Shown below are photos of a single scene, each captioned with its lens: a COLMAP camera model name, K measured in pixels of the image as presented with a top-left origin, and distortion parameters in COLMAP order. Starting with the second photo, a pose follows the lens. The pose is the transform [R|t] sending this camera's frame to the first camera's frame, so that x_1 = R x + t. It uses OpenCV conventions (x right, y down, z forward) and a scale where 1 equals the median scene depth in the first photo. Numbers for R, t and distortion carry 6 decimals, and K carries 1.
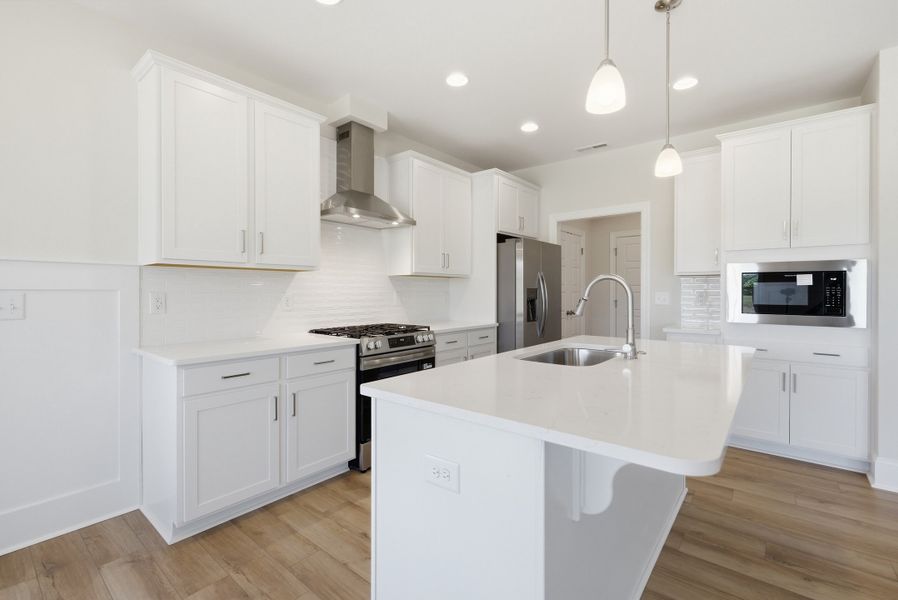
lens RADIAL K [[404.2, 0, 448.8], [0, 404.2, 293.5], [0, 0, 1]] dist [-0.001667, -0.000108]
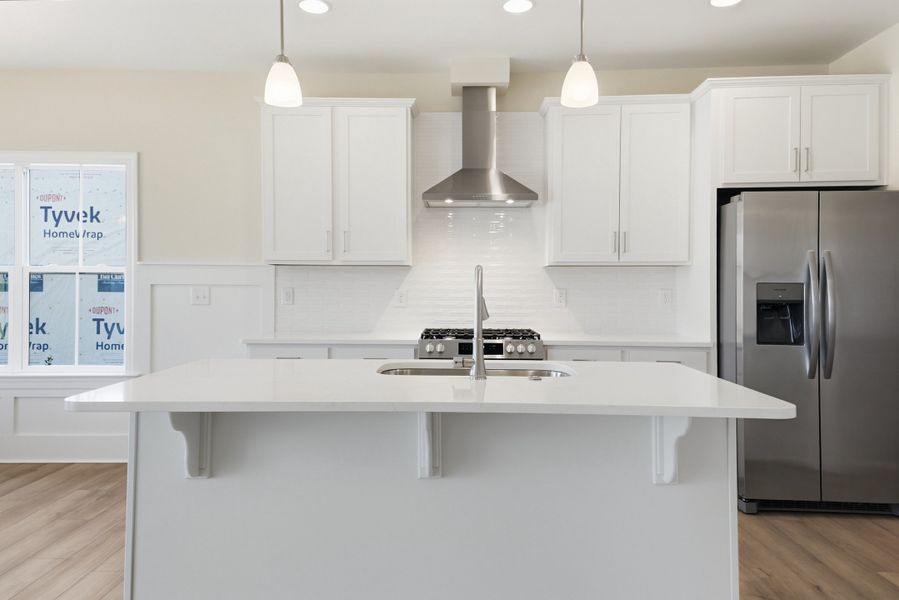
lens RADIAL K [[610.4, 0, 448.8], [0, 610.4, 297.2], [0, 0, 1]] dist [0.043557, 0.000100]
pose [[0.606461, 0.013785, -0.794994, 0.781073], [-0.007632, 0.999905, 0.011516, 0.001212], [0.795077, -0.000917, 0.606508, 0.192952]]
